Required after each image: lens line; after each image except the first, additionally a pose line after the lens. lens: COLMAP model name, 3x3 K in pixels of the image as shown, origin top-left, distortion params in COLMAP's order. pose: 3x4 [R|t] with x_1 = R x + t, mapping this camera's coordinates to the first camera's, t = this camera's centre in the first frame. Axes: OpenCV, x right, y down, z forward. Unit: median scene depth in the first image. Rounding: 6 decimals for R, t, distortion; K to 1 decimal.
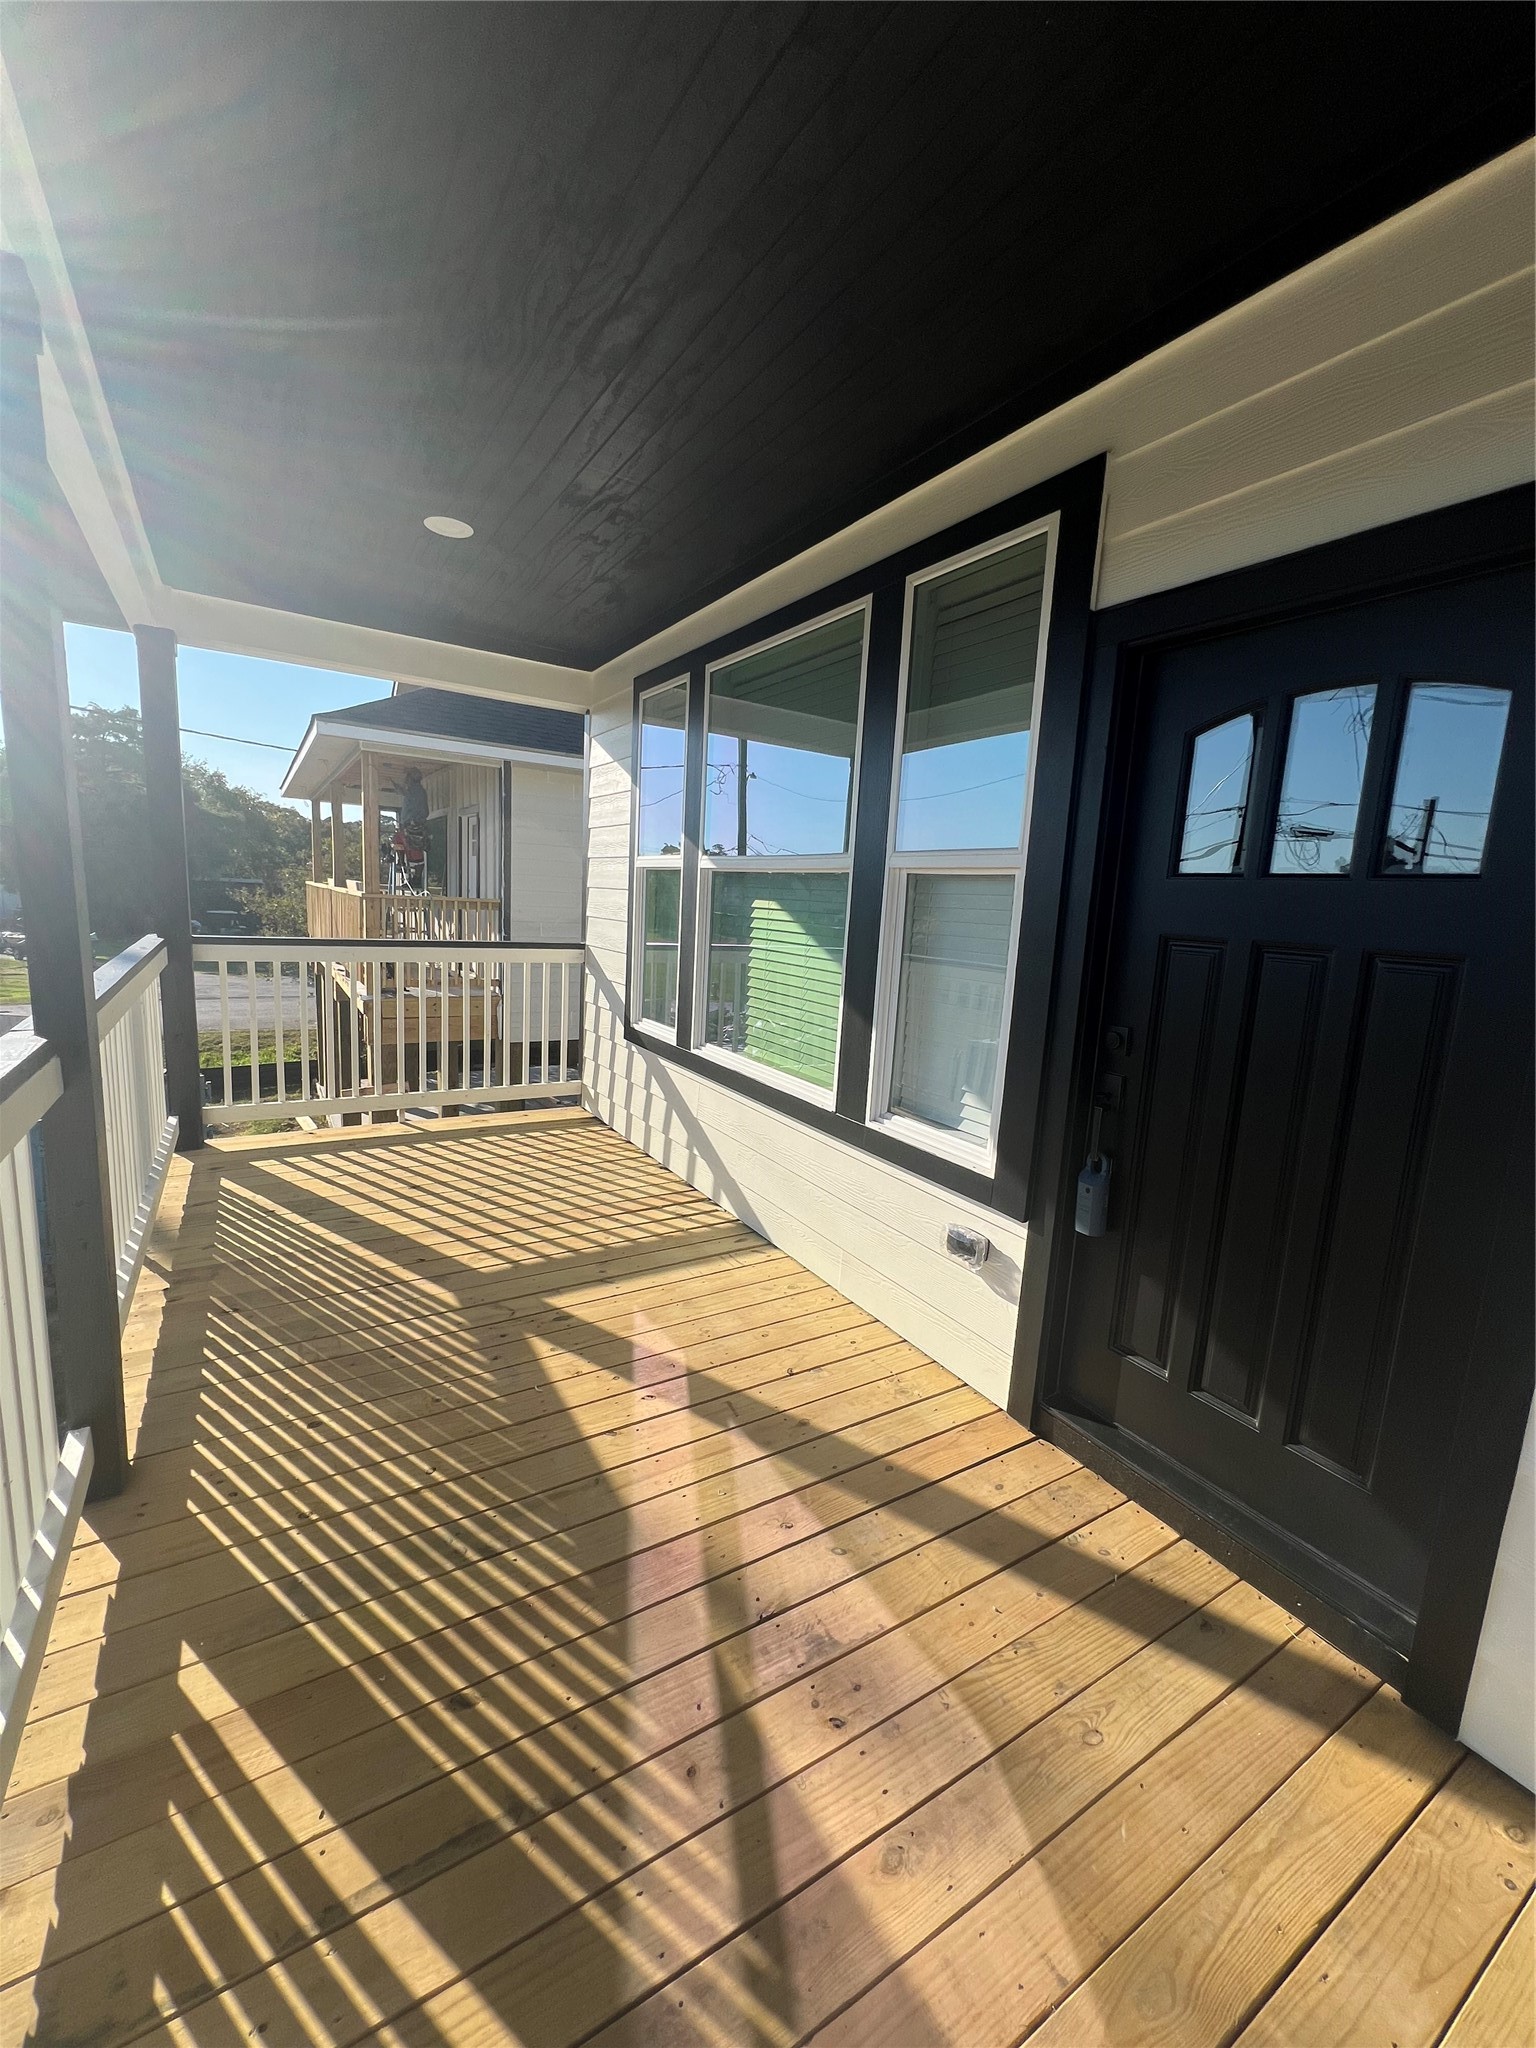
lens RADIAL K [[826.3, 0, 766.4], [0, 826.3, 1025.3], [0, 0, 1]] dist [-0.000830, -0.000121]
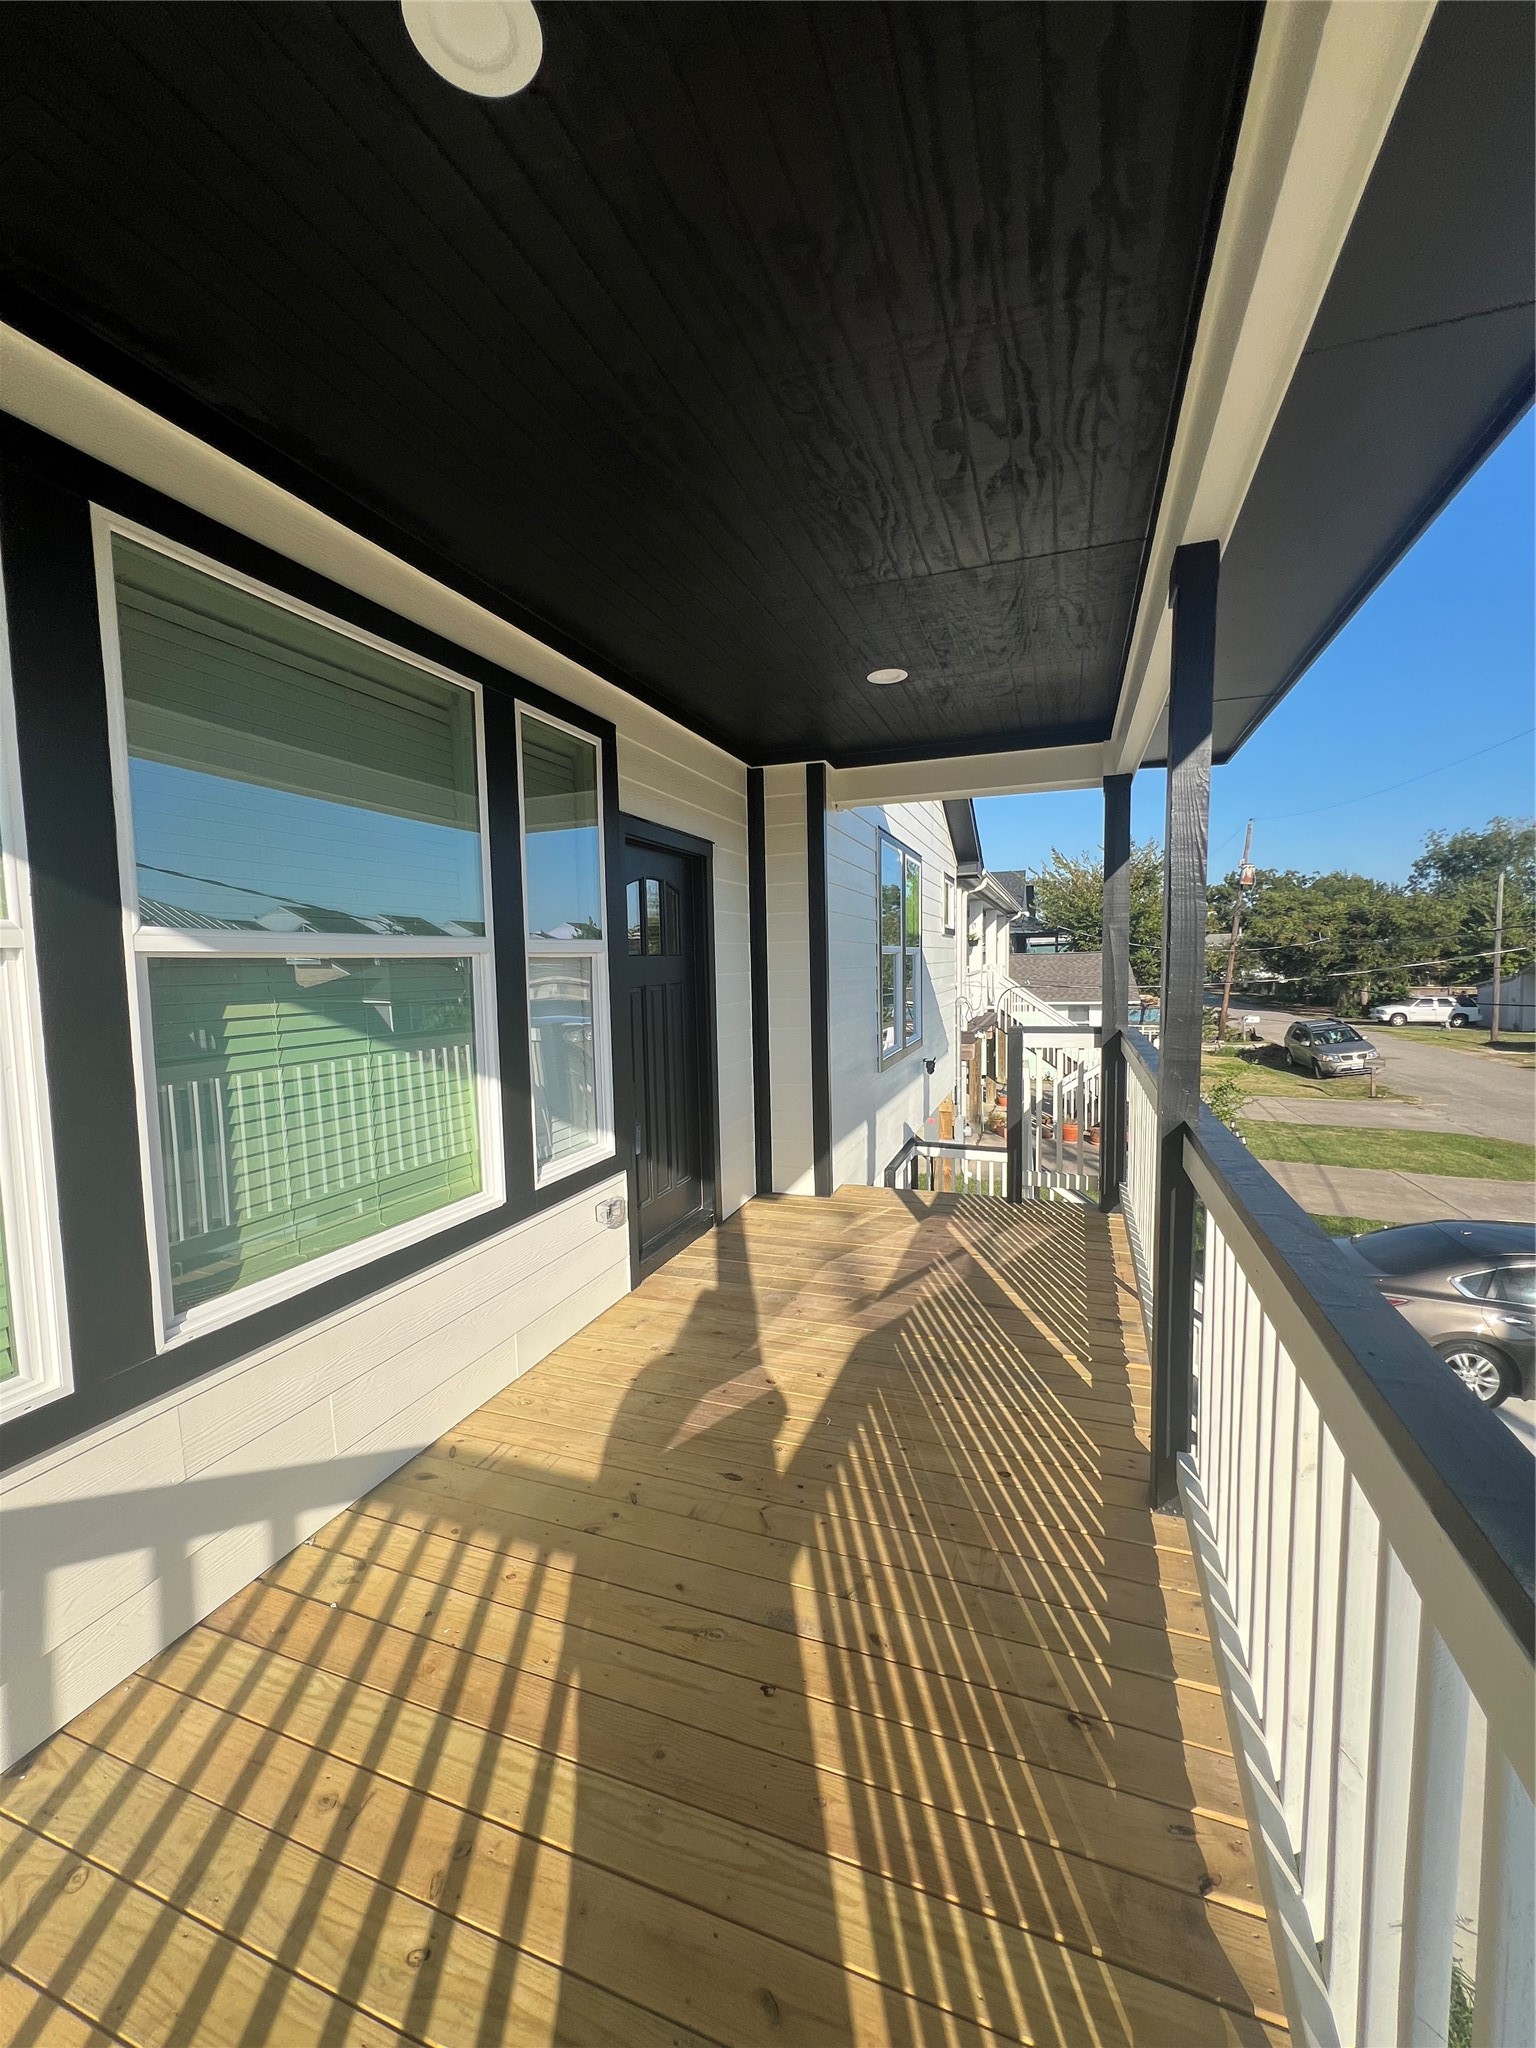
lens RADIAL K [[826.3, 0, 767.7], [0, 826.3, 1024.5], [0, 0, 1]] dist [-0.000830, -0.000121]
pose [[-0.619991, -0.103325, 0.777775, -1.079747], [0.106734, 0.970969, 0.214072, -0.350568], [-0.777315, 0.215738, -0.590964, 1.665012]]
